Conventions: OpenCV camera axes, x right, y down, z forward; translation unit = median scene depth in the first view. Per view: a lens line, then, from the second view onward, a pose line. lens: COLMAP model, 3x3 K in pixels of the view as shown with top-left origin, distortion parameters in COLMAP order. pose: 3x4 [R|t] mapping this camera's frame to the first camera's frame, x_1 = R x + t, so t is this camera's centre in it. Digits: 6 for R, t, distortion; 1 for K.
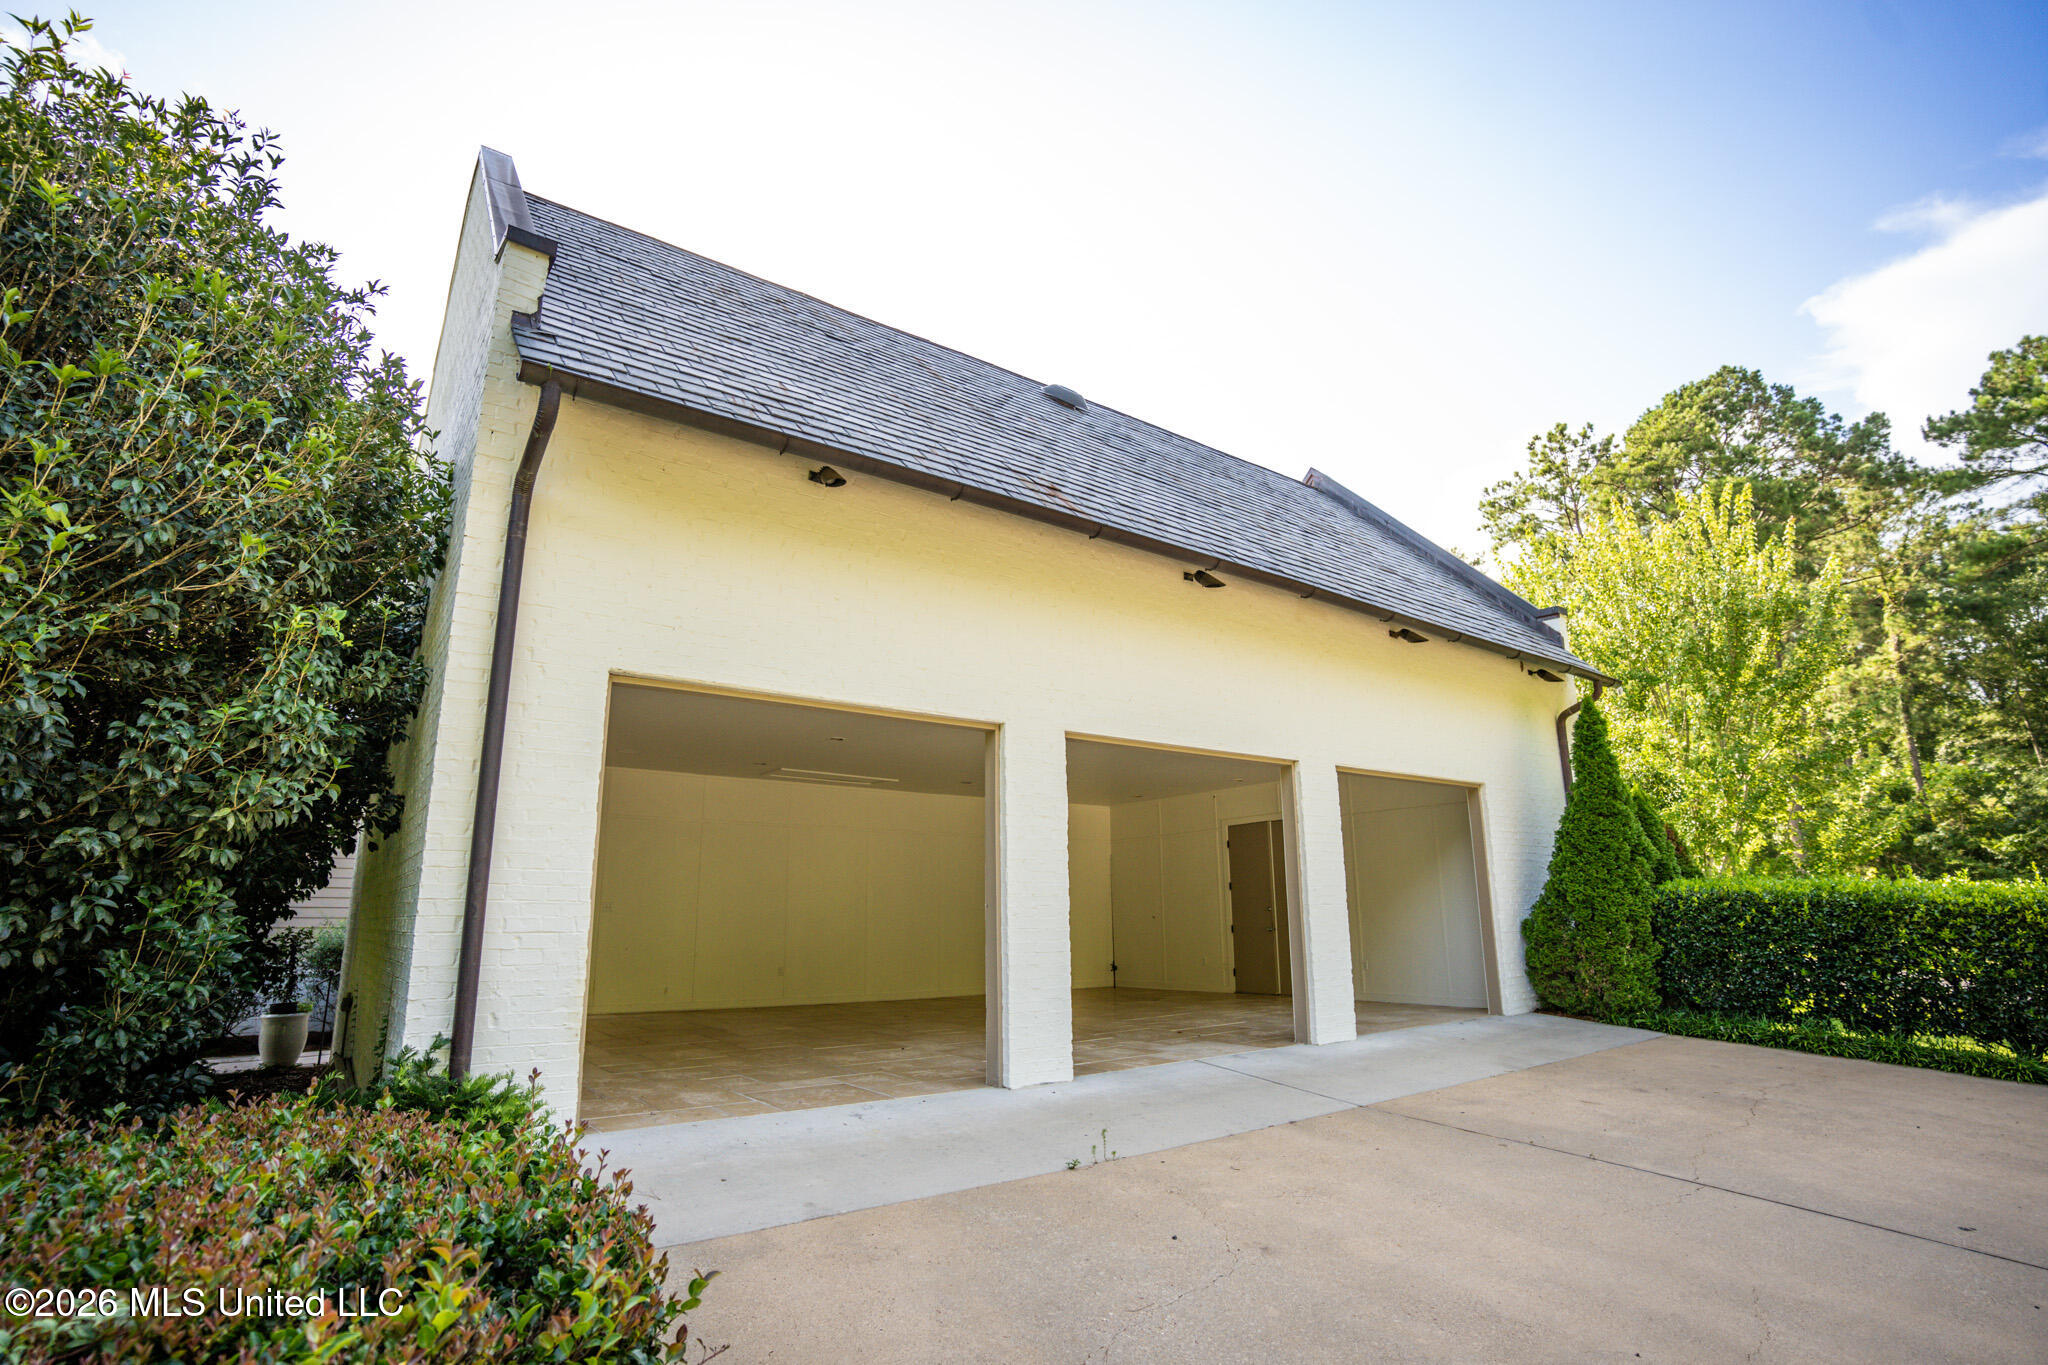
lens RADIAL K [[1000.3, 0, 1023.0], [0, 1000.3, 678.3], [0, 0, 1]] dist [-0.090923, 0.044627]
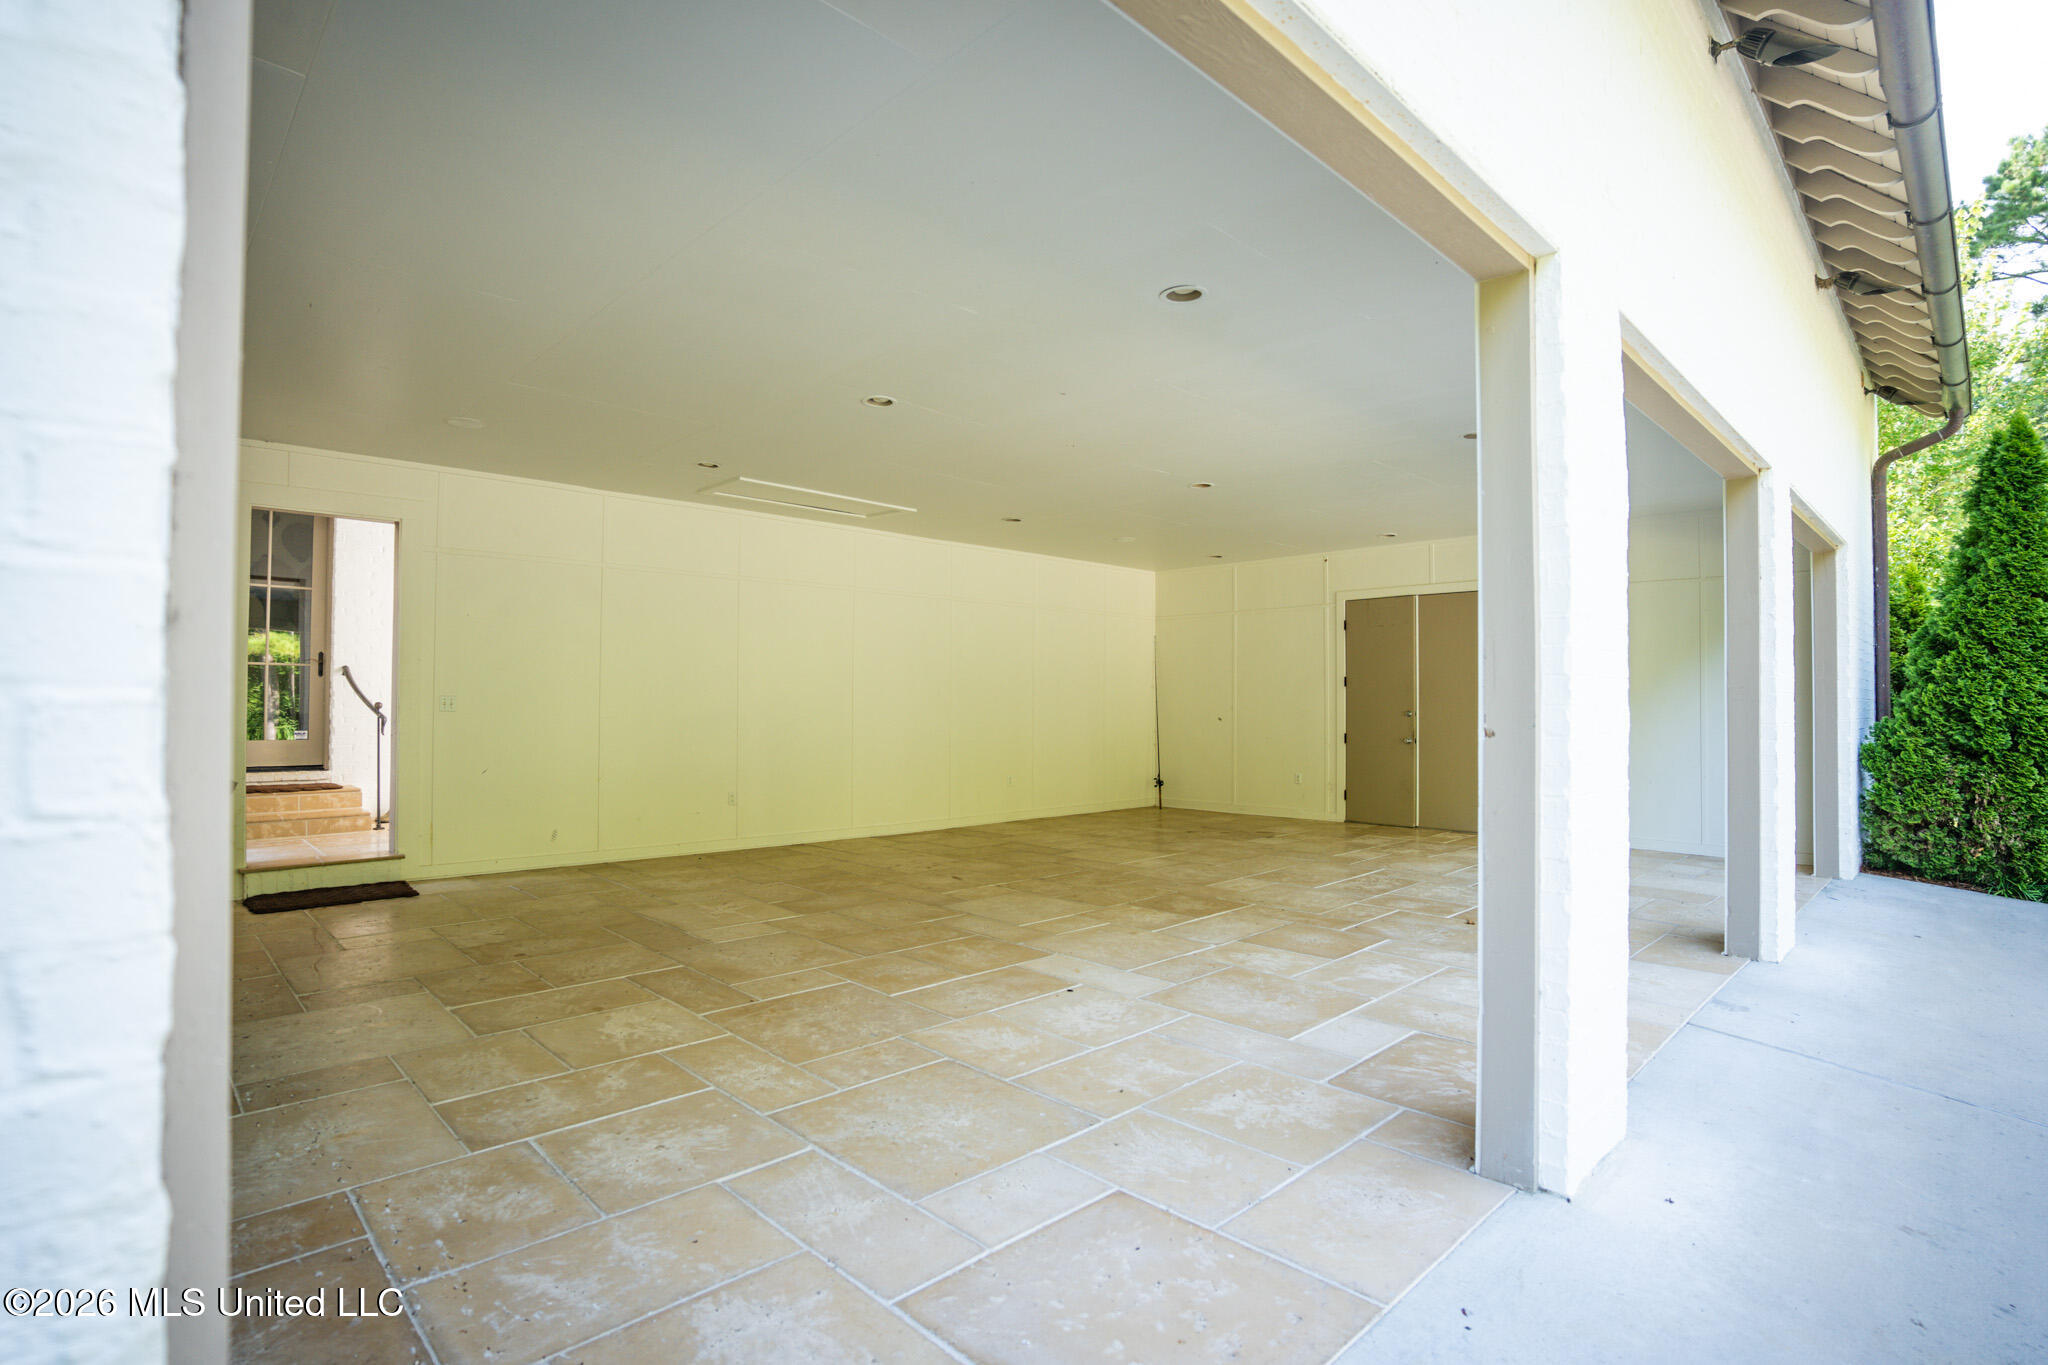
lens RADIAL K [[1000.3, 0, 1023.0], [0, 1000.3, 678.3], [0, 0, 1]] dist [-0.090923, 0.044627]
pose [[0.991692, 0.018604, 0.127286, -0.123816], [-0.044686, 0.977690, 0.205247, 0.066799], [-0.120627, -0.209230, 0.970398, 0.315846]]
